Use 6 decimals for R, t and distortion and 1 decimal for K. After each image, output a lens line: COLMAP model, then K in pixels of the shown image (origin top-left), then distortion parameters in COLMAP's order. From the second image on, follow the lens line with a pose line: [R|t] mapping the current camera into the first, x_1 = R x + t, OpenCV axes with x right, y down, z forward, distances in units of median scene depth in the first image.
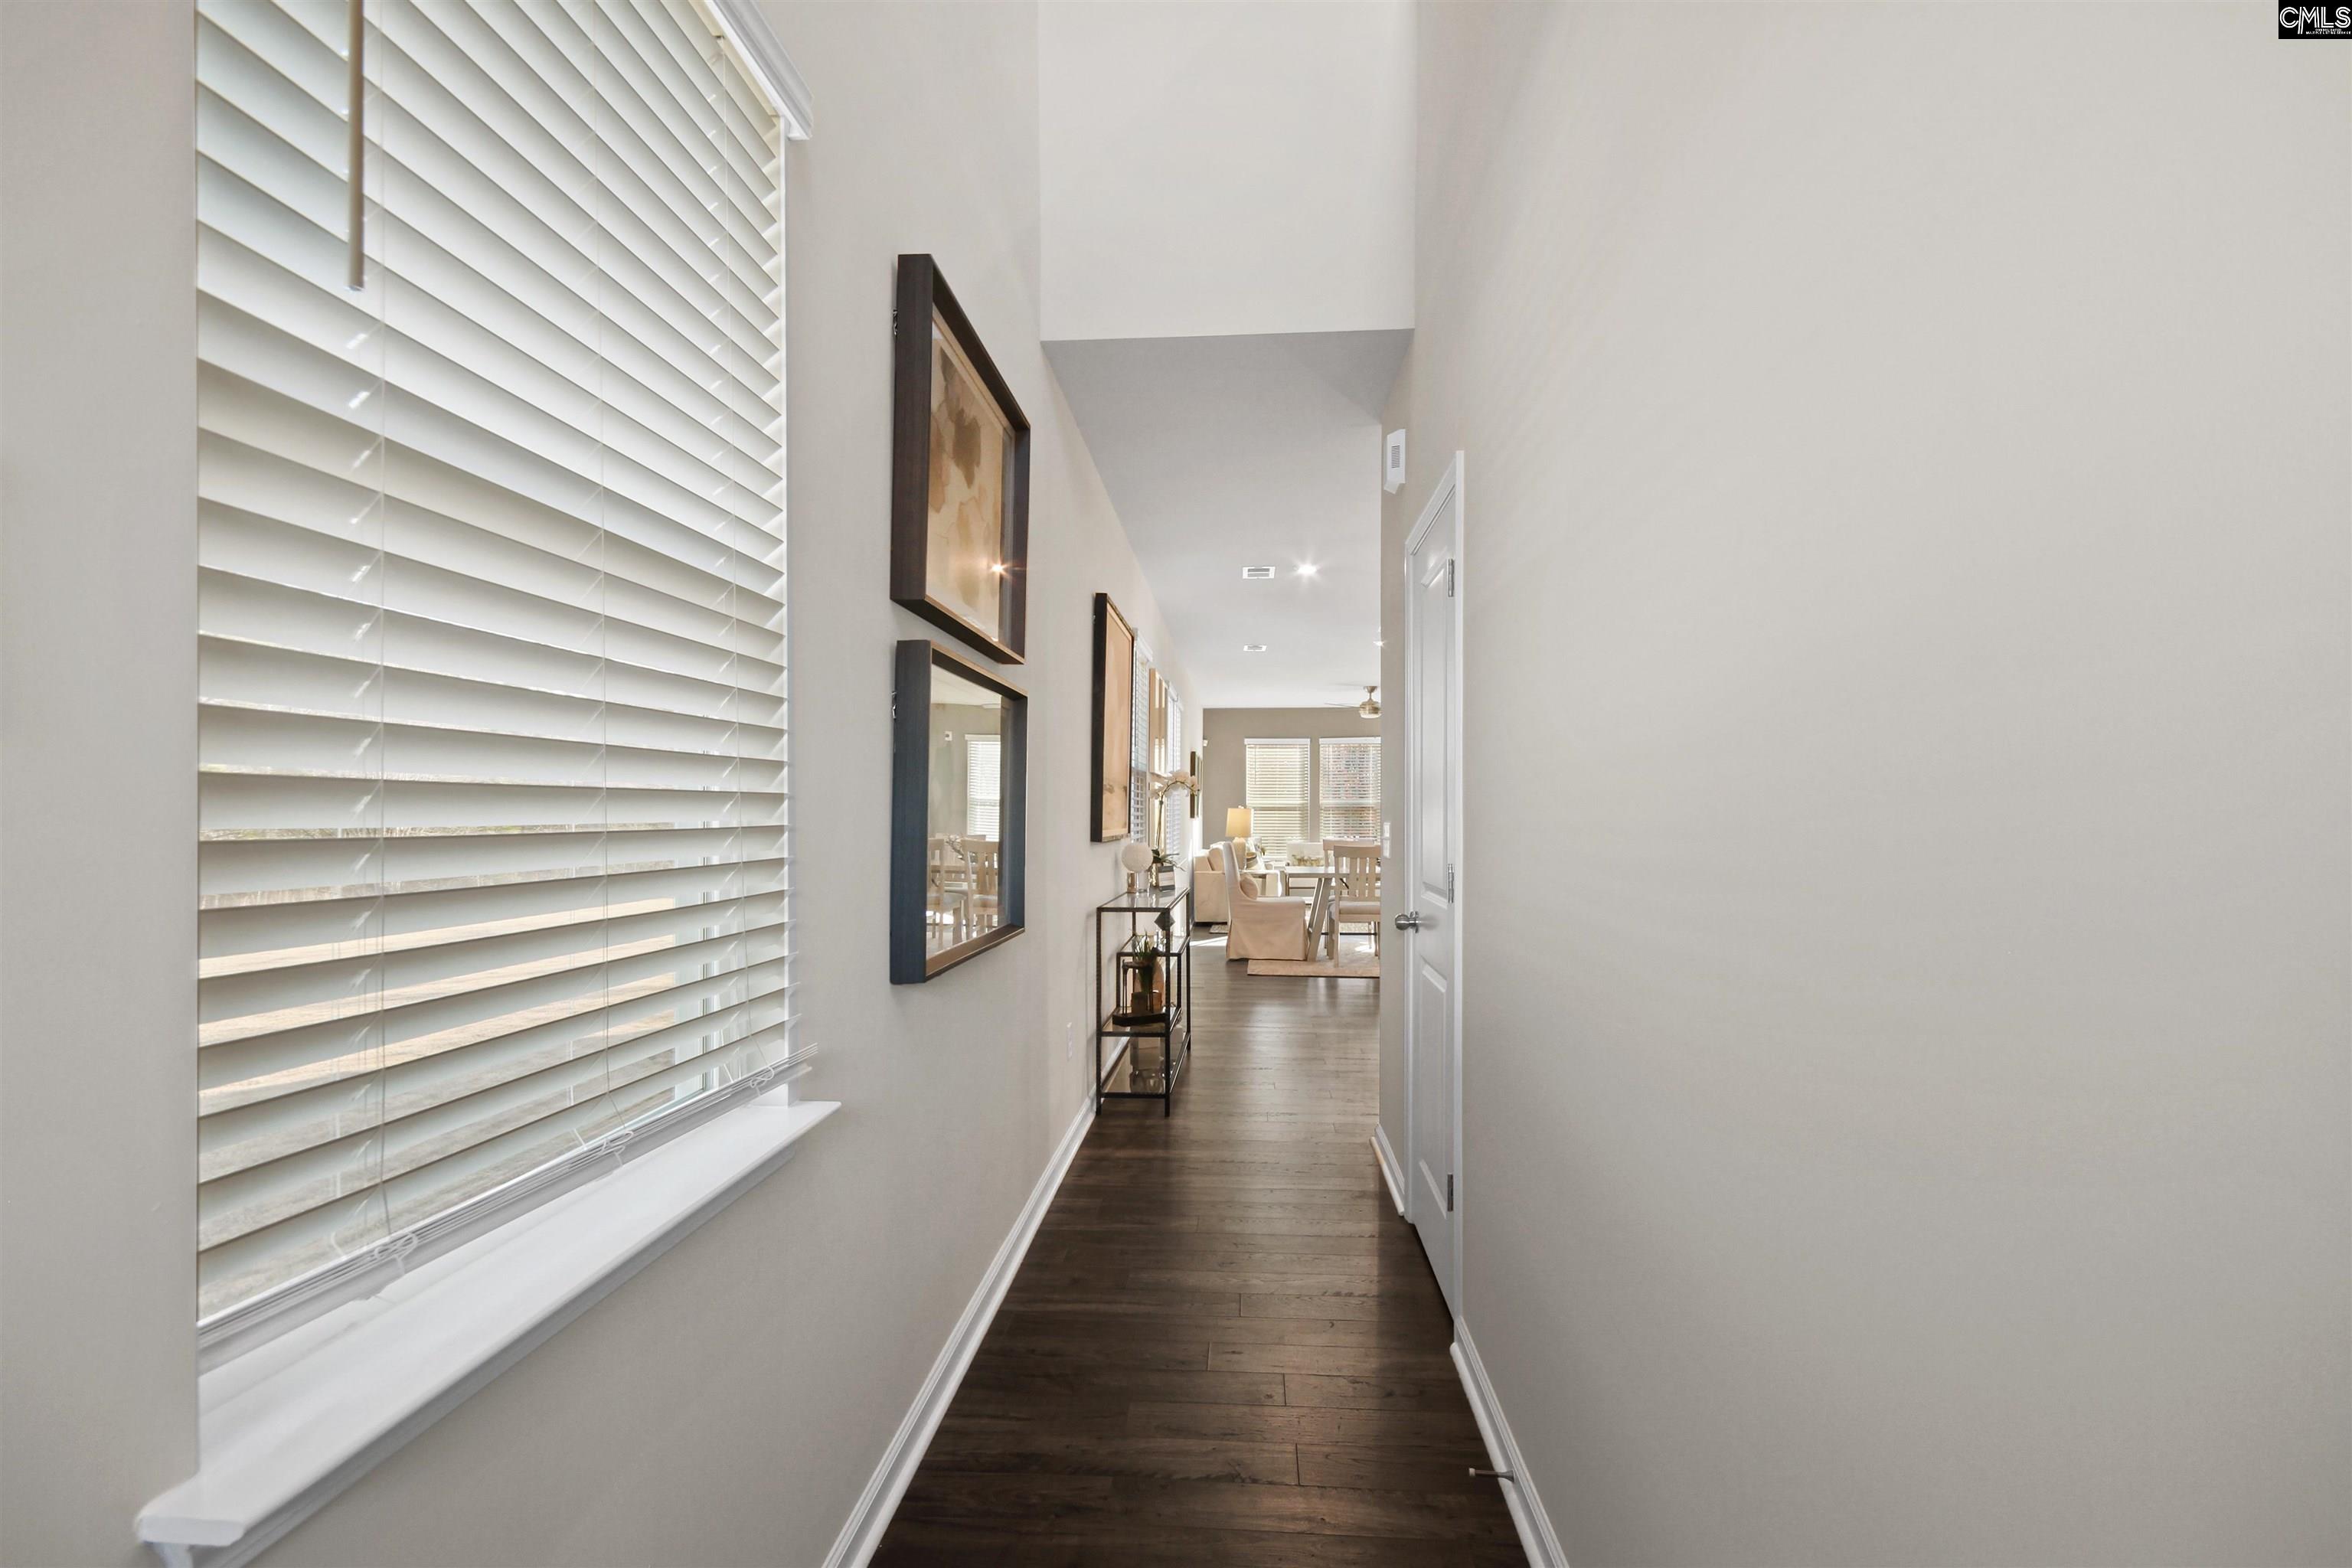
lens RADIAL K [[1109.6, 0, 1176.0], [0, 1109.6, 784.0], [0, 0, 1]] dist [0.002566, 0.000483]
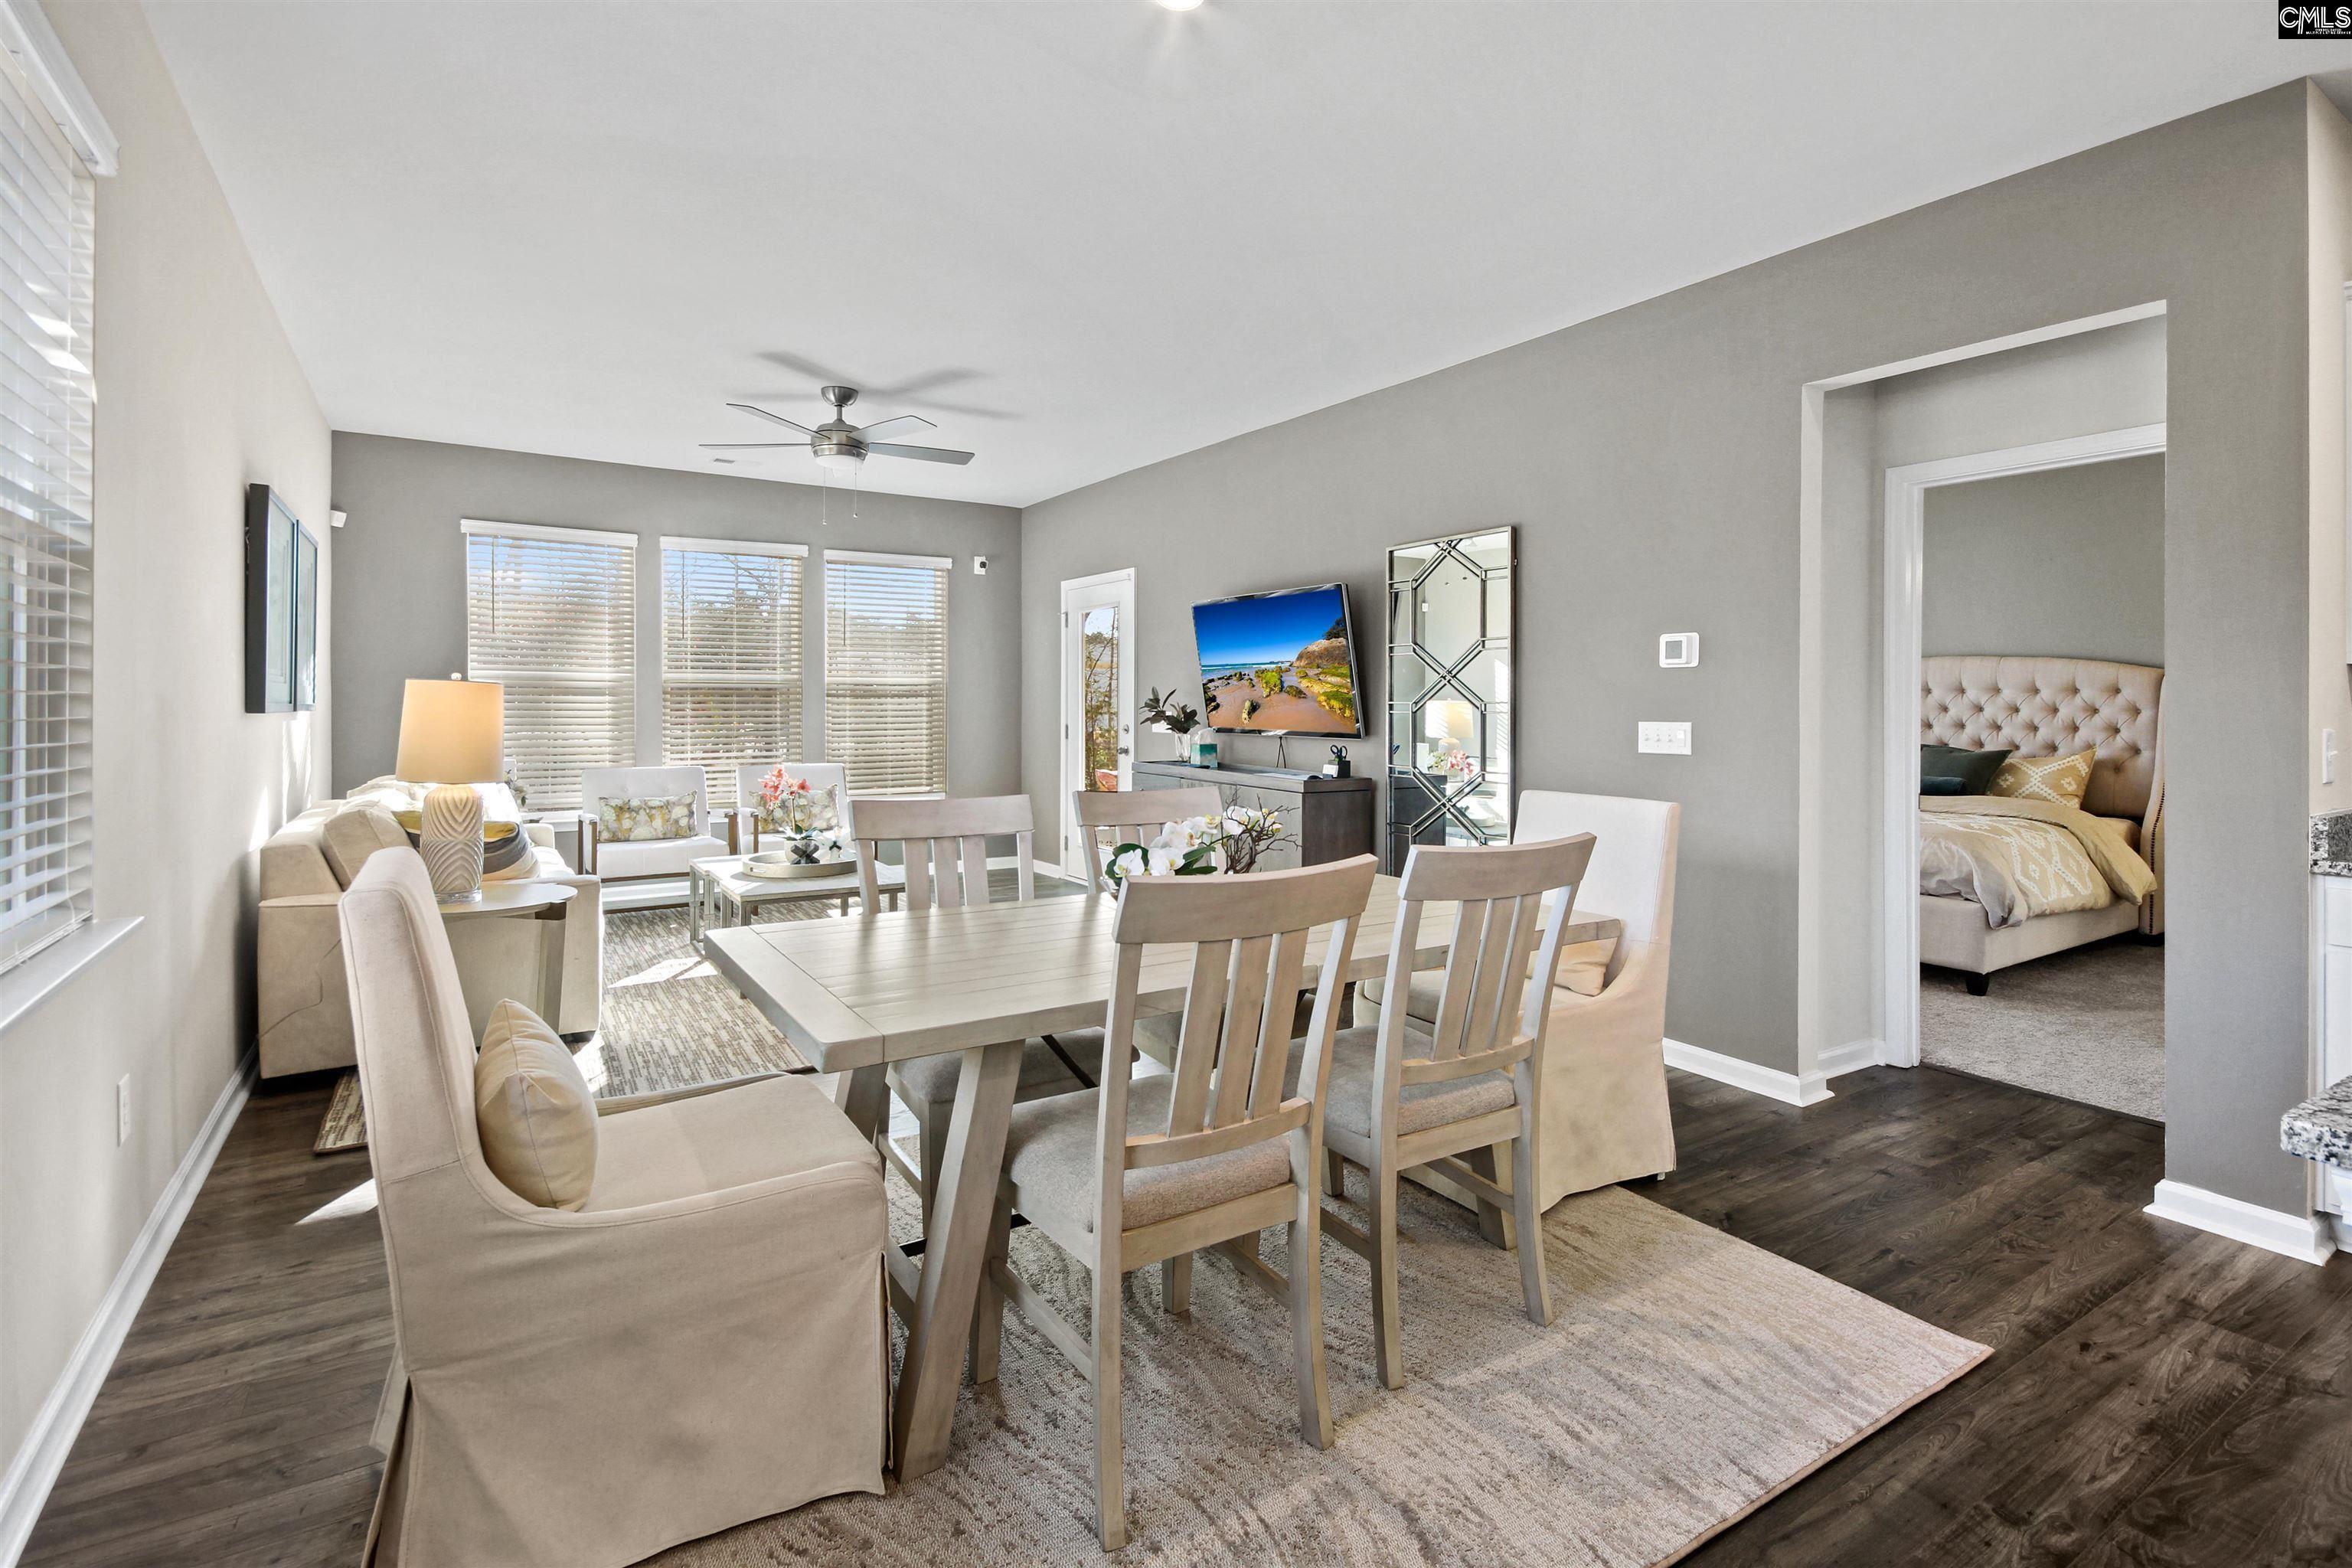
lens RADIAL K [[1109.6, 0, 1176.0], [0, 1109.6, 784.0], [0, 0, 1]] dist [0.002566, 0.000483]
pose [[0.805566, -0.031683, 0.591658, 0.033182], [-0.021570, 0.996339, 0.082722, 0.018151], [-0.592113, -0.079400, 0.801934, 0.579846]]
